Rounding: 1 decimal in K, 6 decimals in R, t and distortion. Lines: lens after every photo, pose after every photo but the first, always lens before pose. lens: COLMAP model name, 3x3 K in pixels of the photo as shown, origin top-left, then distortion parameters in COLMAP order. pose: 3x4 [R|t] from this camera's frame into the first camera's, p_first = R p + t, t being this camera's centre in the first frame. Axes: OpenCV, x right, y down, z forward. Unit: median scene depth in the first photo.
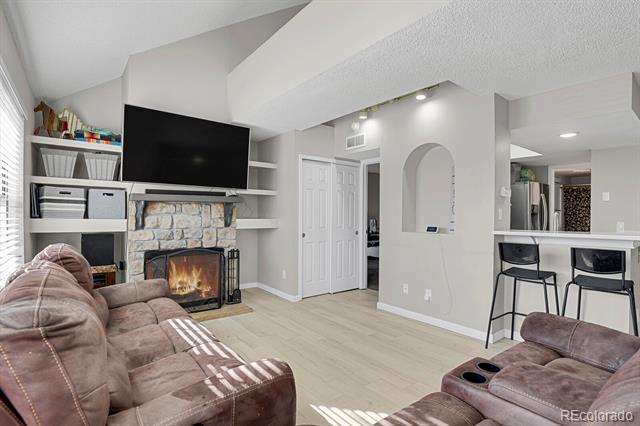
lens RADIAL K [[318.5, 0, 313.4], [0, 318.5, 215.5], [0, 0, 1]] dist [-0.022675, -0.005178]
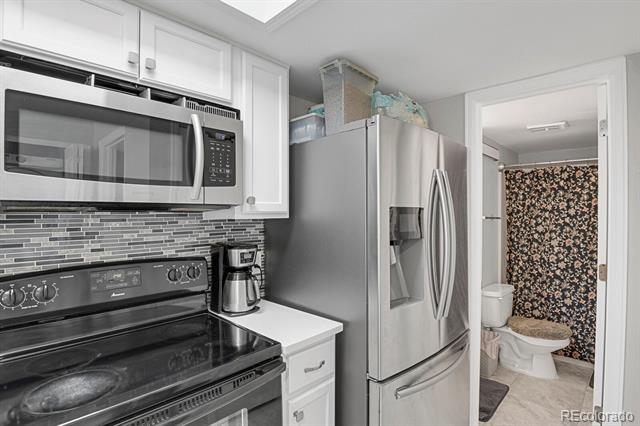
lens RADIAL K [[318.5, 0, 322.5], [0, 318.5, 214.1], [0, 0, 1]] dist [-0.022675, -0.005178]
pose [[0.988912, -0.004799, 0.148425, 0.810598], [0.005317, 0.999981, -0.003097, -0.039195], [-0.148407, 0.003852, 0.988919, 1.015168]]
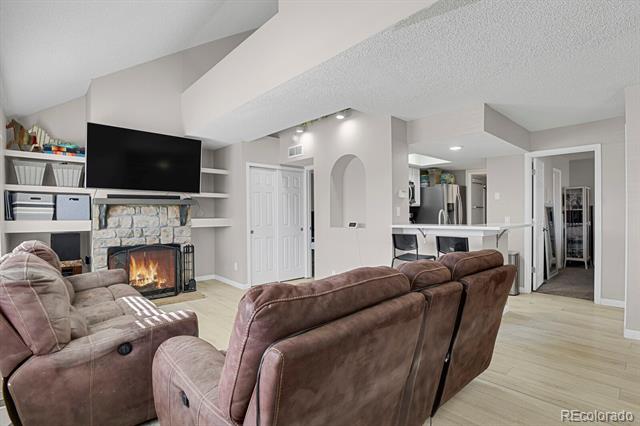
lens RADIAL K [[318.5, 0, 319.5], [0, 318.5, 215.1], [0, 0, 1]] dist [-0.022675, -0.005178]
pose [[0.996882, -0.014011, 0.077650, 0.157802], [0.013919, 0.999902, 0.001724, 0.002545], [-0.077667, -0.000638, 0.996979, -0.218839]]
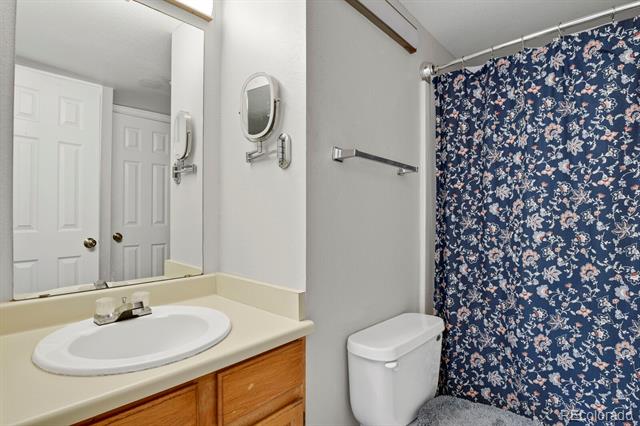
lens RADIAL K [[318.5, 0, 320.9], [0, 318.5, 214.3], [0, 0, 1]] dist [-0.022675, -0.005178]
pose [[0.983351, -0.001263, 0.181710, 1.214231], [0.002241, 0.999984, -0.005176, 0.026265], [-0.181700, 0.005497, 0.983339, 1.415148]]
